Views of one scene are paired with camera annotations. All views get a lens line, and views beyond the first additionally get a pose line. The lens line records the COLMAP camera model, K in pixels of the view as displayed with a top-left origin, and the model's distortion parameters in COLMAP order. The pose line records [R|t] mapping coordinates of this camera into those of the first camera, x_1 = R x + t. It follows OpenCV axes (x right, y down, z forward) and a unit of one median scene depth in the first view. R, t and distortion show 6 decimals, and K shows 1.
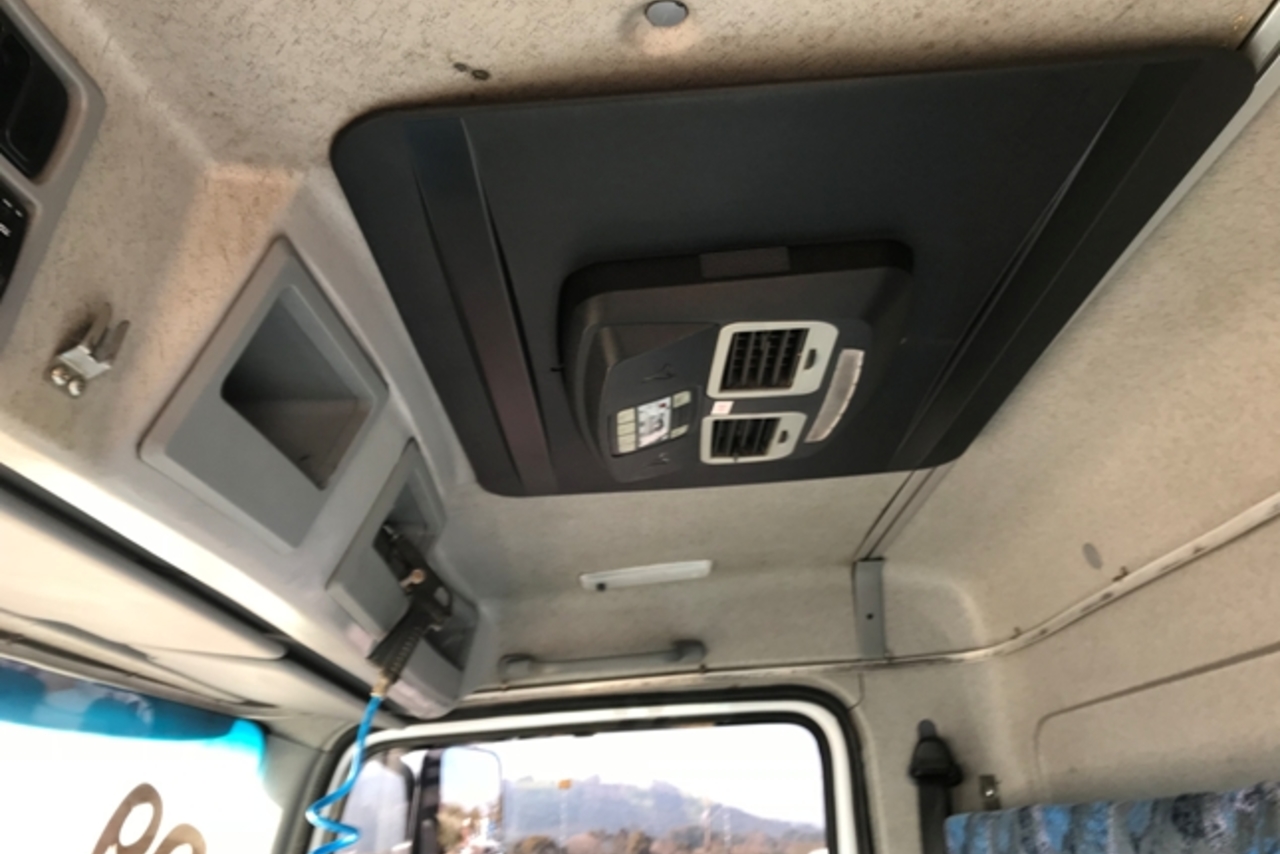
lens RADIAL K [[1050.5, 0, 640.0], [0, 1050.5, 427.0], [0, 0, 1]] dist [0.033824, -0.072920]
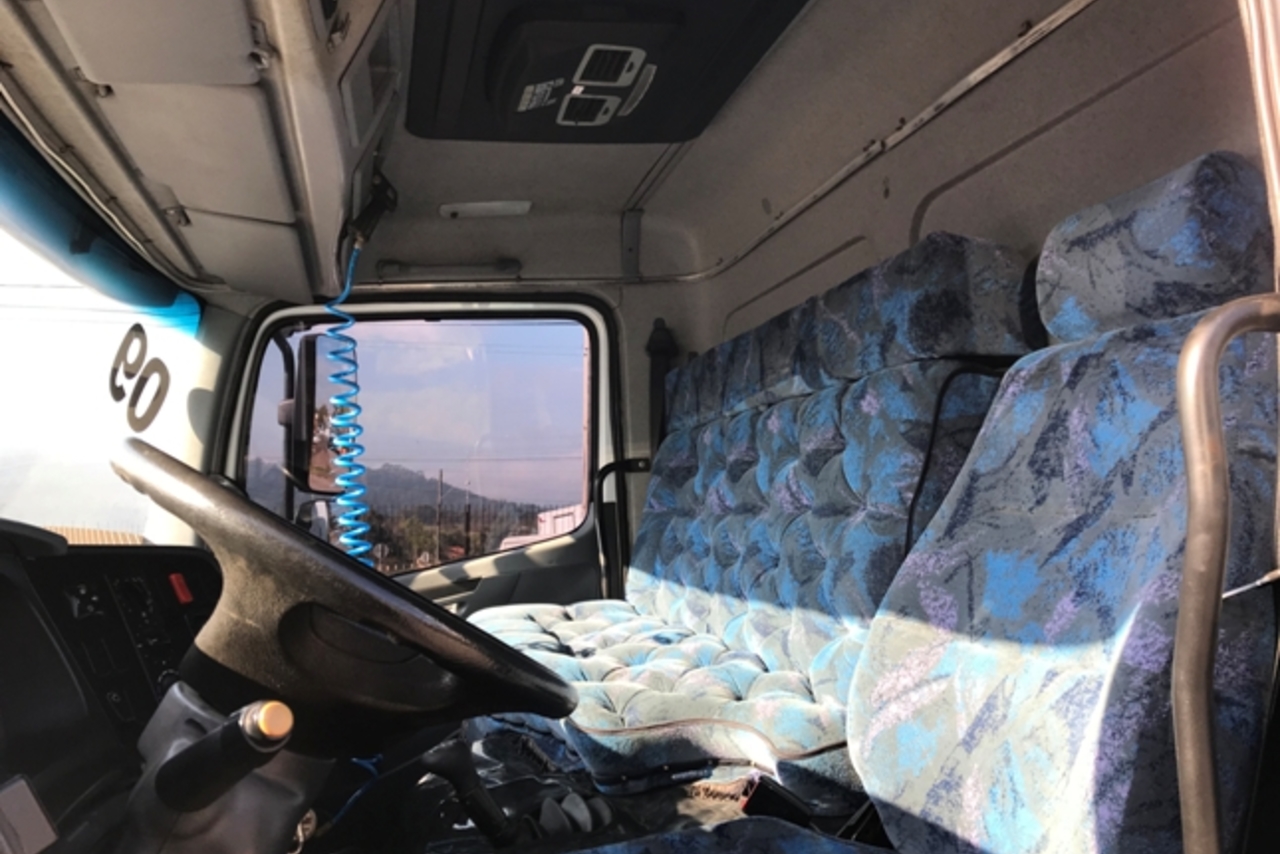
lens RADIAL K [[1026.5, 0, 623.5], [0, 1026.5, 424.0], [0, 0, 1]] dist [0.047258, -0.002999]
pose [[0.971854, 0.023869, 0.234371, -0.151979], [-0.087654, 0.960064, 0.265696, 0.033636], [-0.218670, -0.278761, 0.935134, -0.519416]]
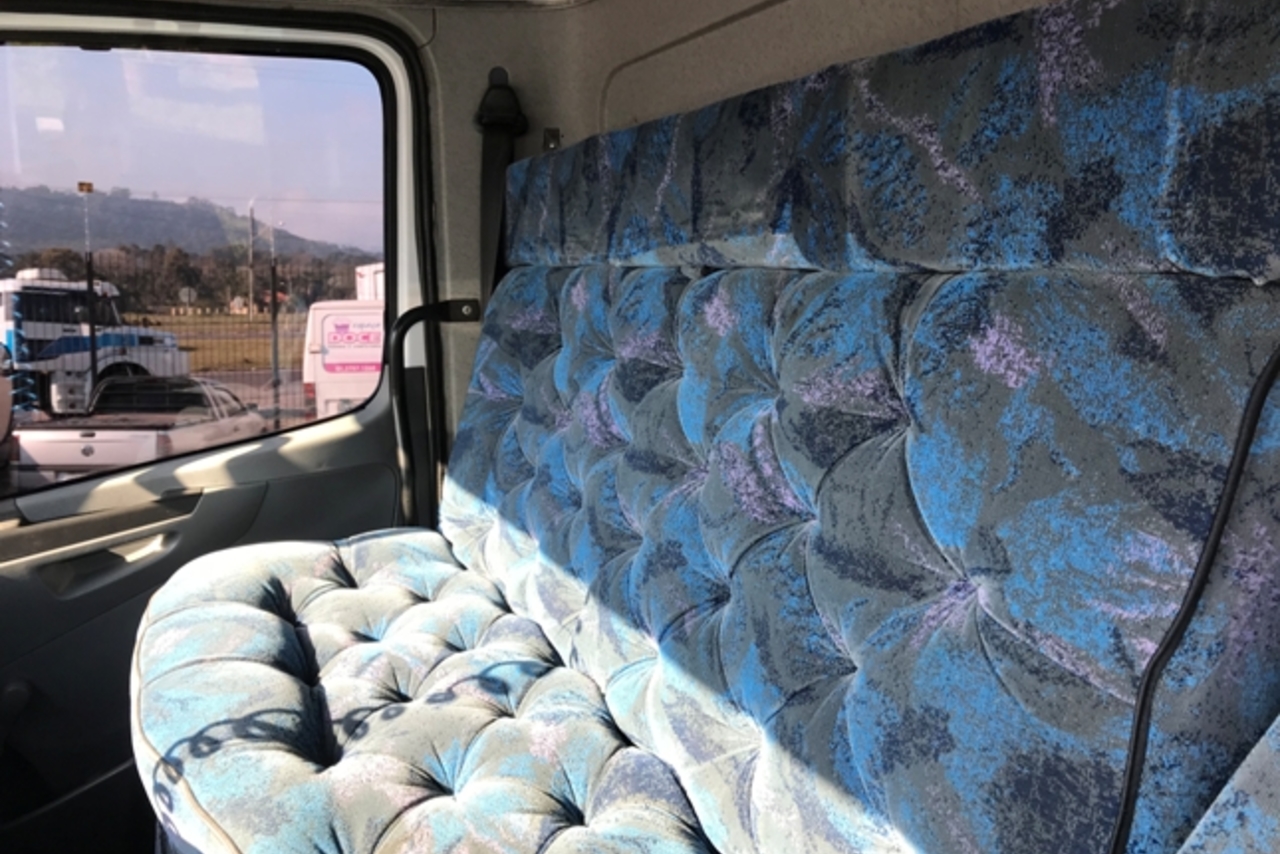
lens RADIAL K [[1050.5, 0, 640.0], [0, 1050.5, 427.0], [0, 0, 1]] dist [0.033824, -0.072920]
pose [[0.917032, -0.026440, 0.397936, 0.001130], [-0.176596, 0.867725, 0.464615, 0.108340], [-0.357583, -0.496340, 0.791063, 0.045540]]
